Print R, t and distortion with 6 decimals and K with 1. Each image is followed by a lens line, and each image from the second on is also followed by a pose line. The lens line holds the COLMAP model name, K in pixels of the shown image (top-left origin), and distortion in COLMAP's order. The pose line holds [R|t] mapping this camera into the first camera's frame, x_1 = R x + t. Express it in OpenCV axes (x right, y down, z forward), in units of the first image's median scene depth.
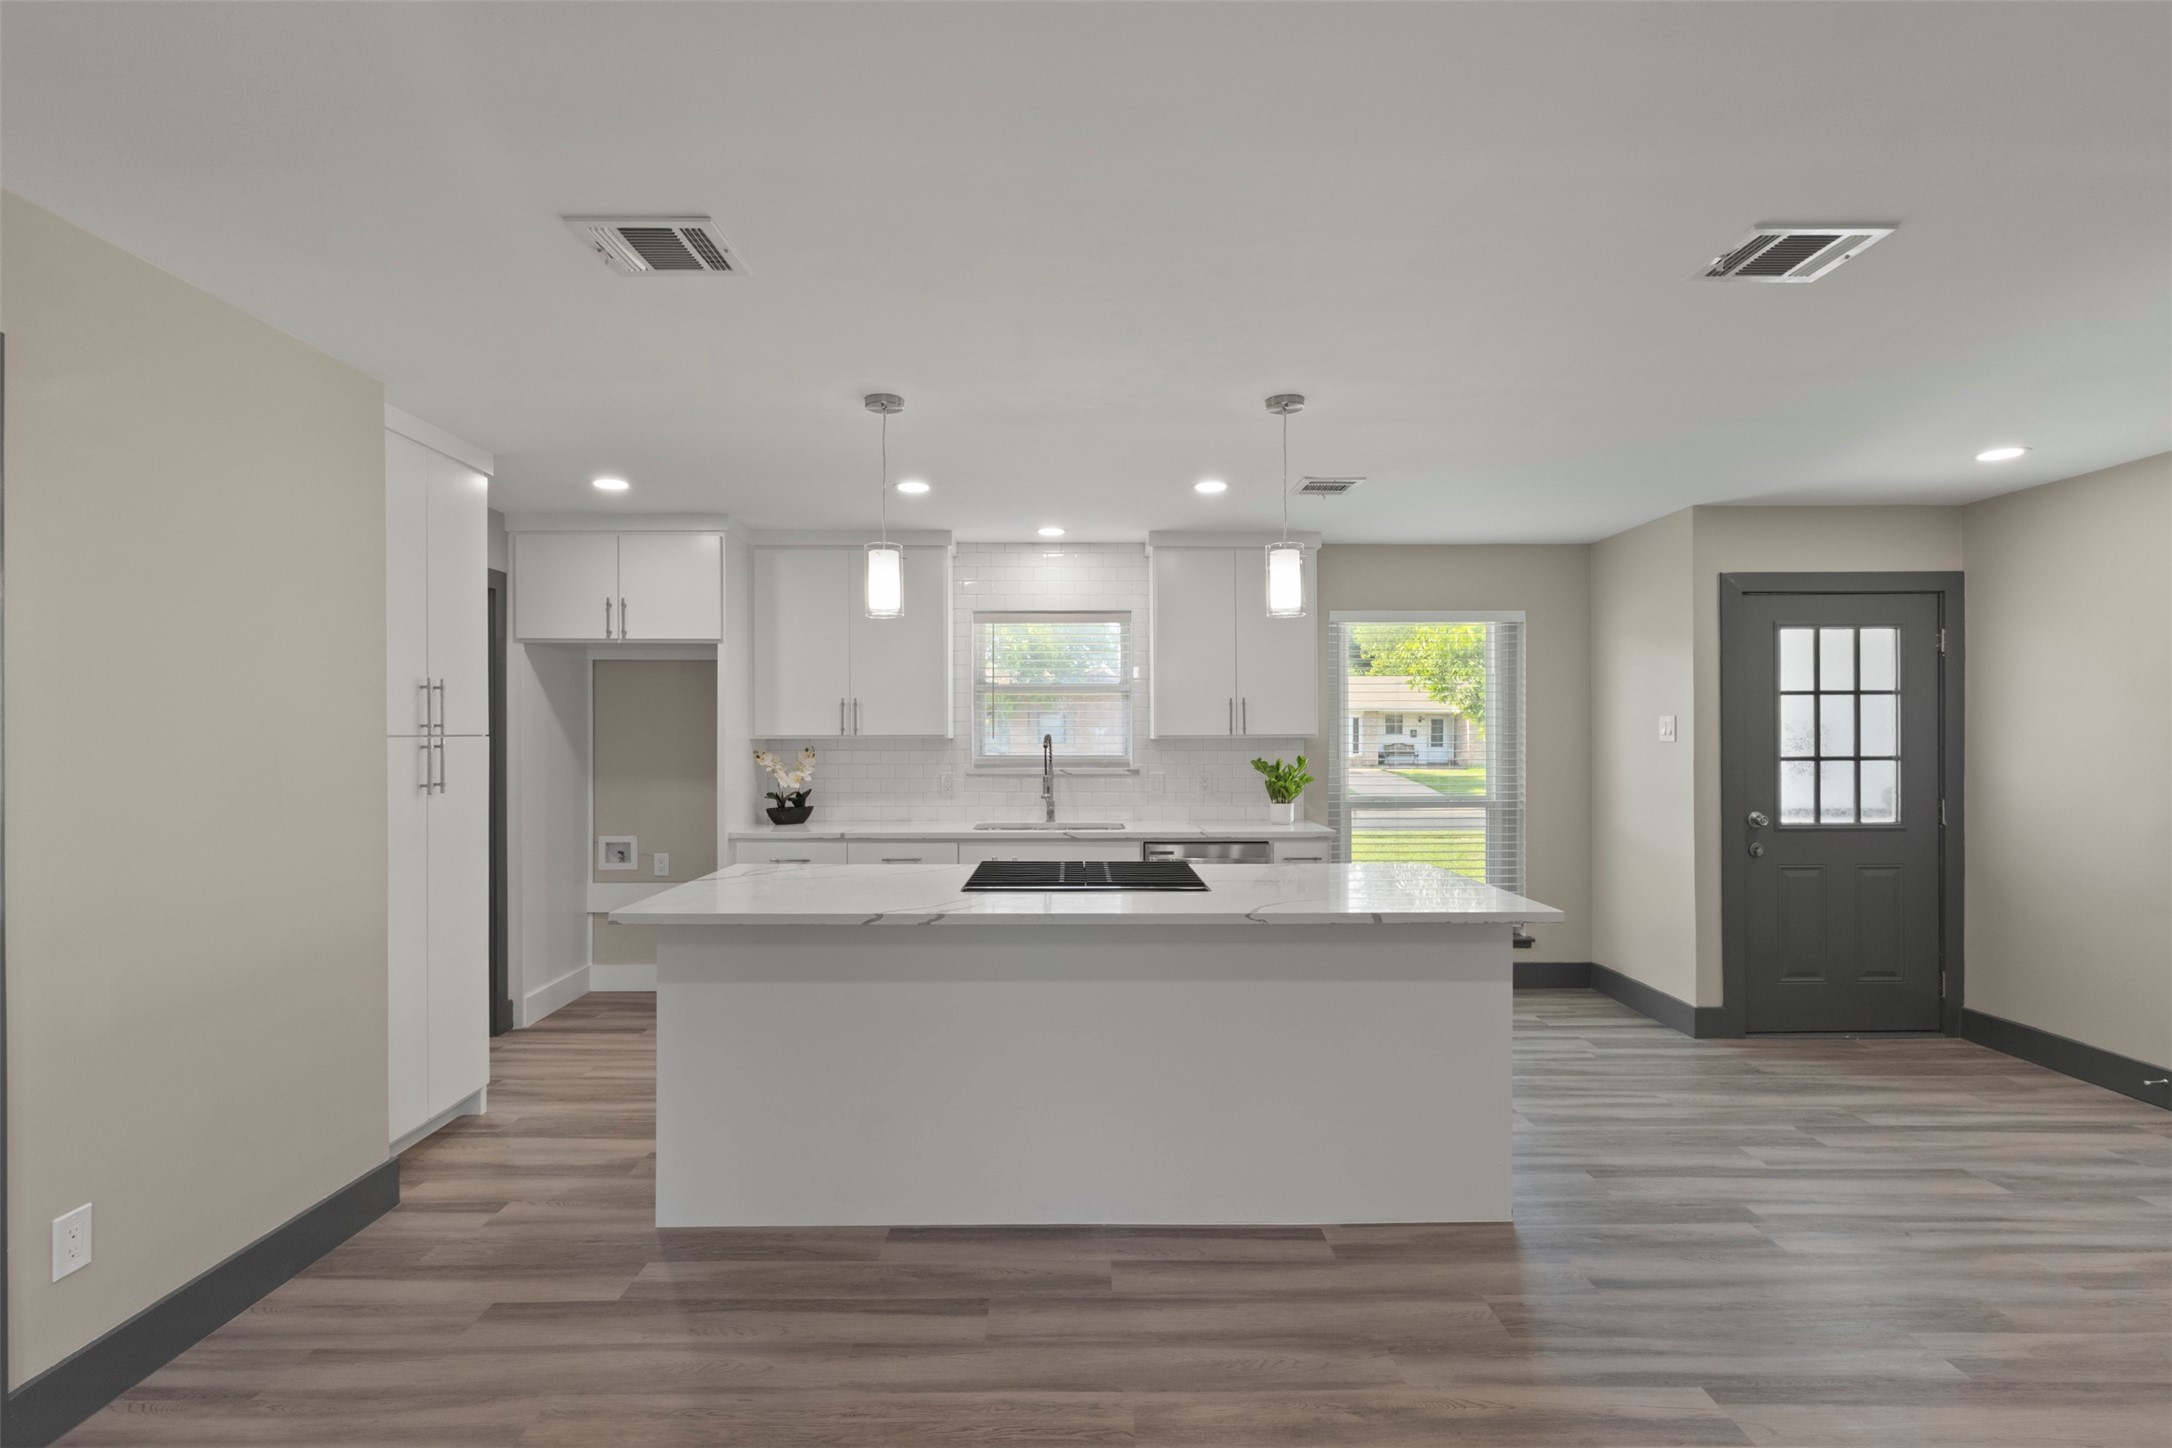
lens RADIAL K [[1005.2, 0, 1087.8], [0, 1005.2, 740.2], [0, 0, 1]] dist [0.003383, 0.000085]
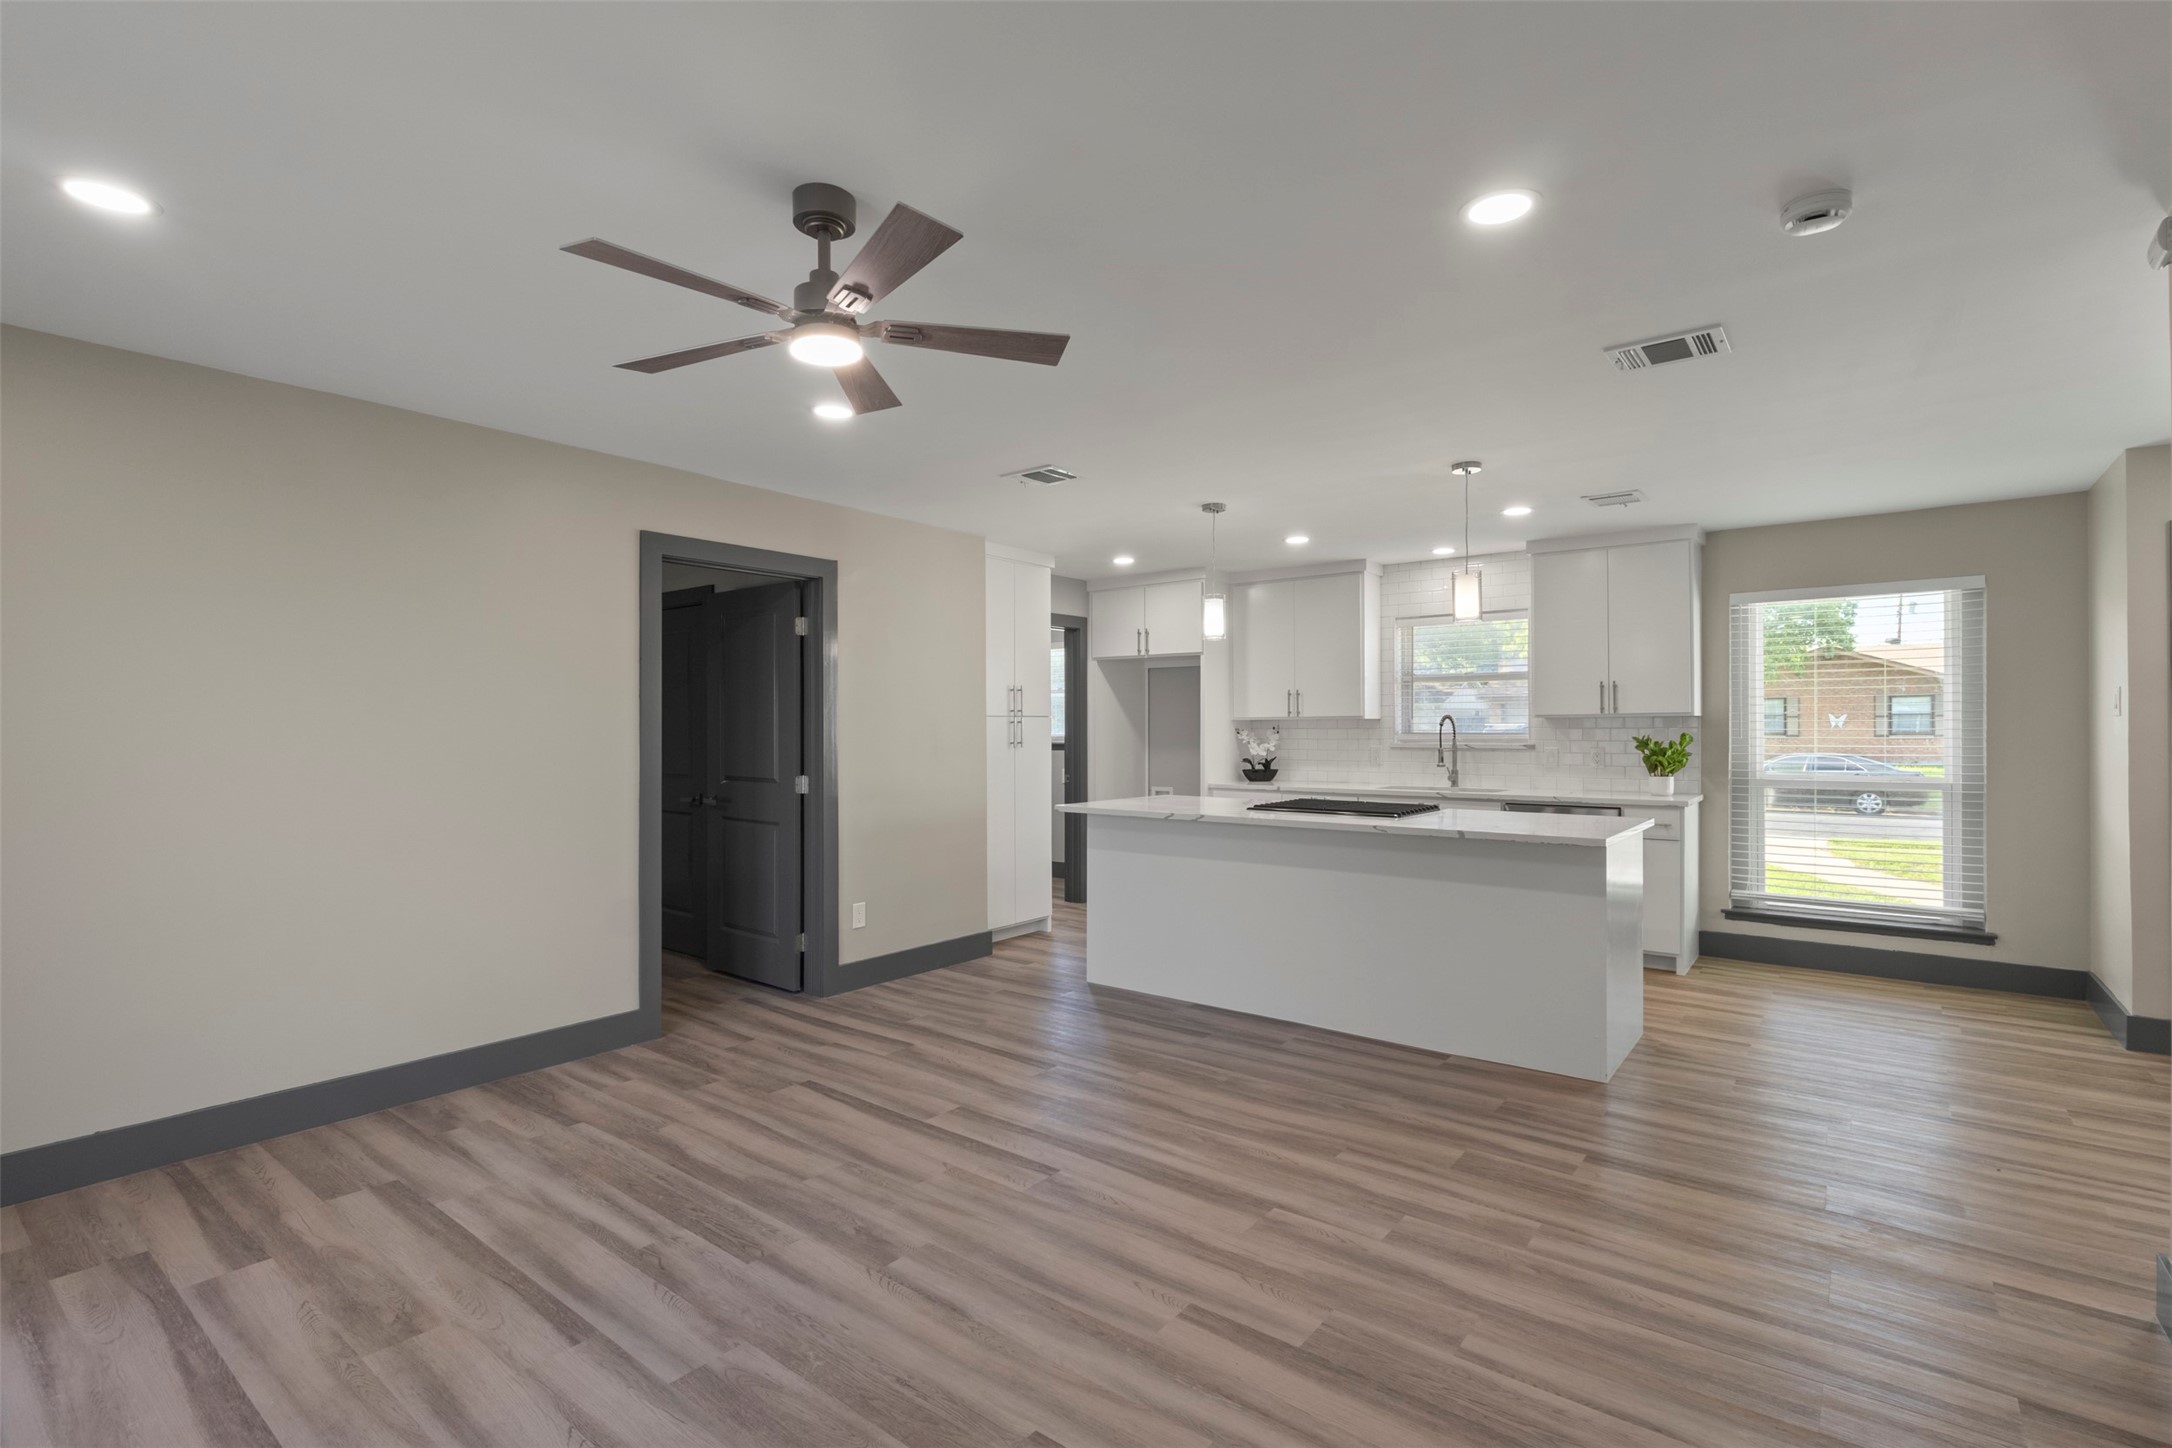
lens RADIAL K [[1005.2, 0, 1091.8], [0, 1005.2, 731.6], [0, 0, 1]] dist [0.003383, 0.000085]
pose [[0.782201, 0.000534, -0.623025, 0.442631], [-0.001176, 0.999999, -0.000619, 0.018060], [0.623024, 0.001217, 0.782201, -0.263148]]
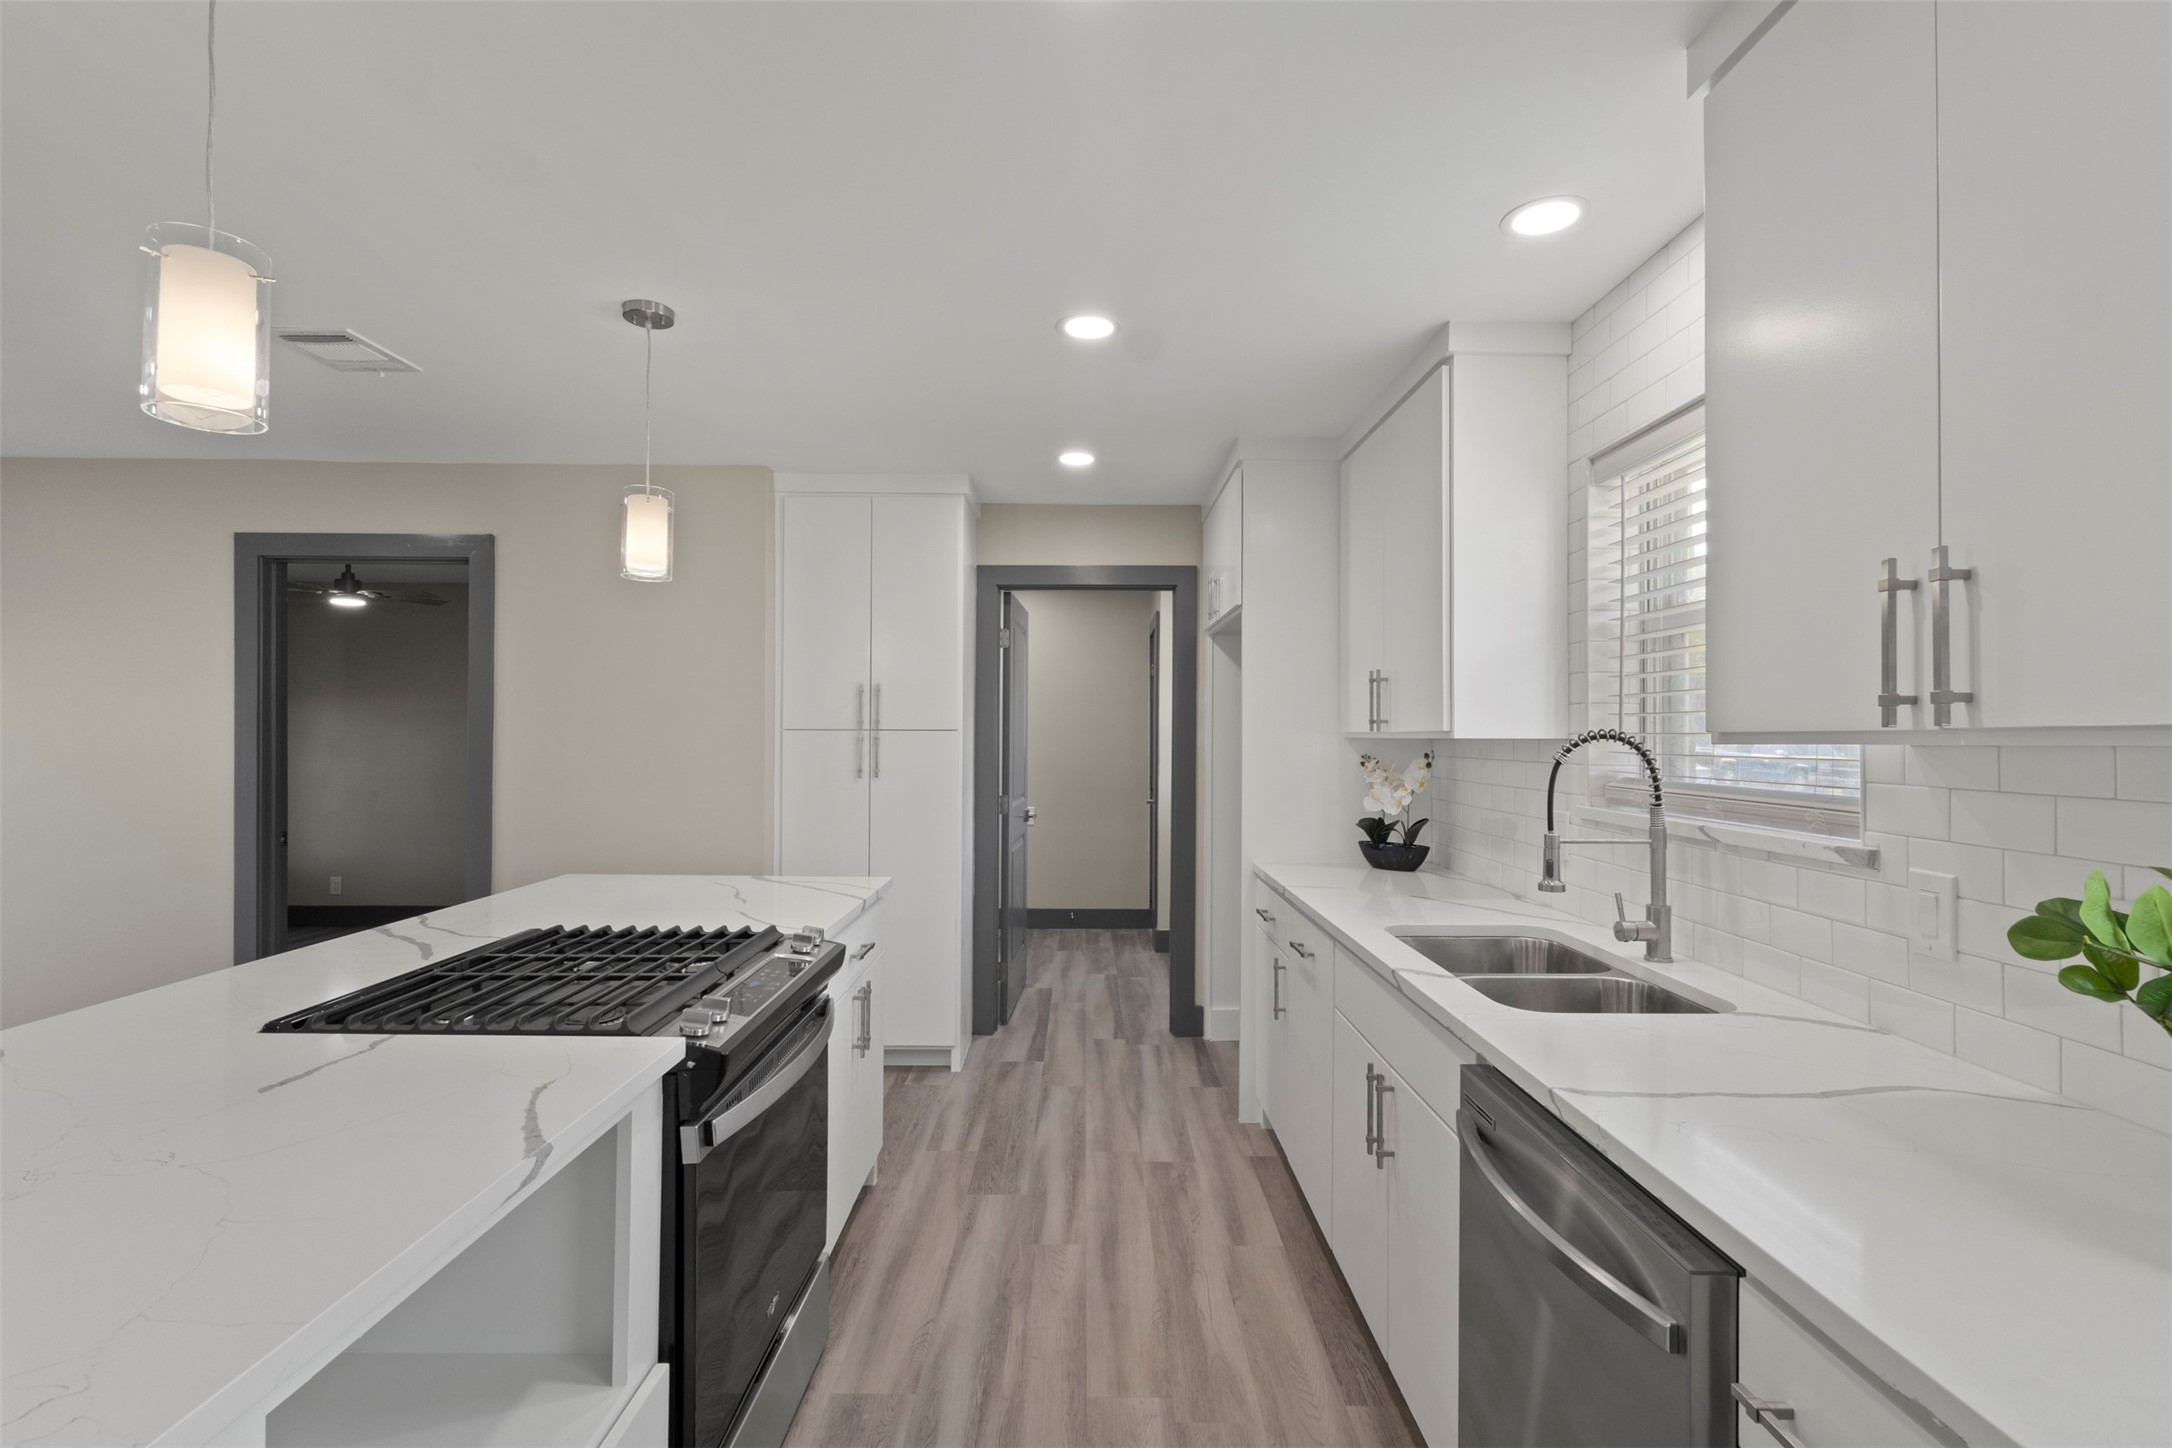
lens RADIAL K [[1005.2, 0, 1081.4], [0, 1005.2, 730.3], [0, 0, 1]] dist [0.003383, 0.000085]
pose [[-0.017580, -0.003809, -0.999838, 0.404766], [-0.012183, 0.999919, -0.003595, -0.001804], [0.999771, 0.012118, -0.017625, 0.925696]]
